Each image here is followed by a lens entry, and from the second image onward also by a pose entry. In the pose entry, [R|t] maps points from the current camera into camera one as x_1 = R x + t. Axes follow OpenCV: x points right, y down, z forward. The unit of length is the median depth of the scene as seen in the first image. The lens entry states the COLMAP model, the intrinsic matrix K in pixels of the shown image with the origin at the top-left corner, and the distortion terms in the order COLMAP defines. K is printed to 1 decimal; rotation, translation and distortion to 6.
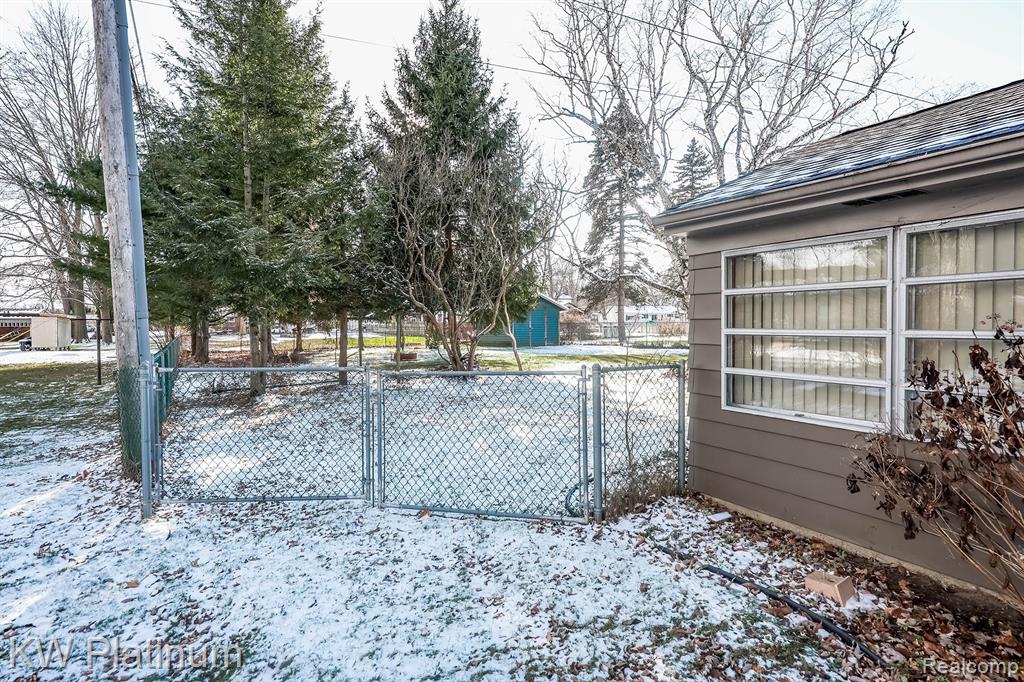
lens RADIAL K [[535.2, 0, 509.4], [0, 535.2, 340.7], [0, 0, 1]] dist [0.002983, -0.000126]
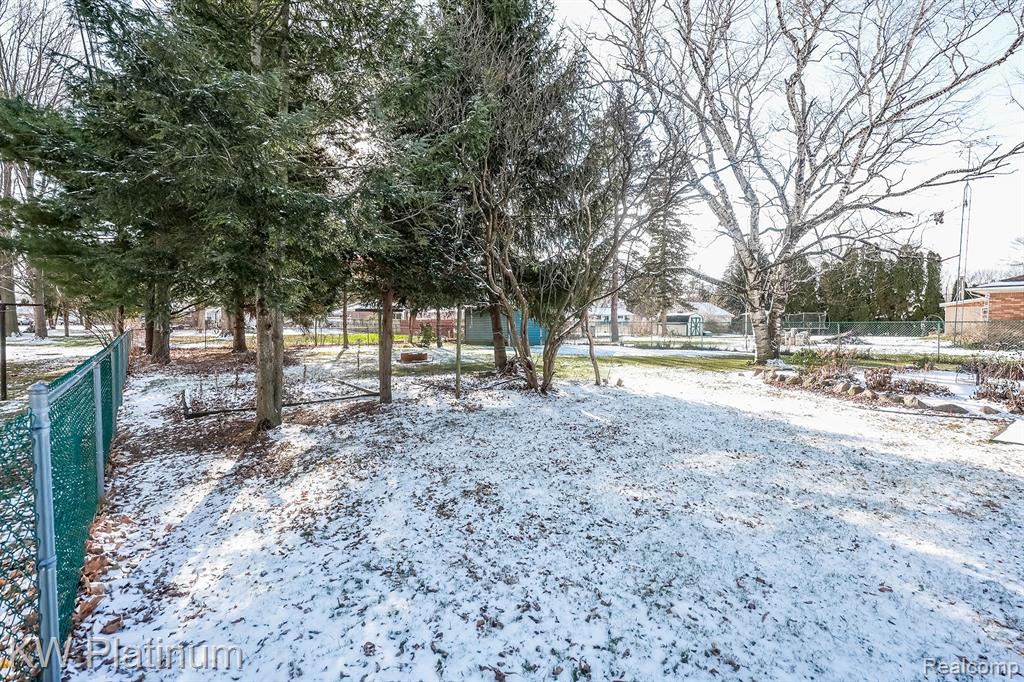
lens RADIAL K [[494.0, 0, 515.0], [0, 494.0, 339.8], [0, 0, 1]] dist [0.003311, -0.001295]
pose [[0.993874, 0.009839, 0.110083, -0.123600], [-0.010056, 0.999948, 0.001414, -0.001094], [-0.110064, -0.002512, 0.993921, 0.198210]]
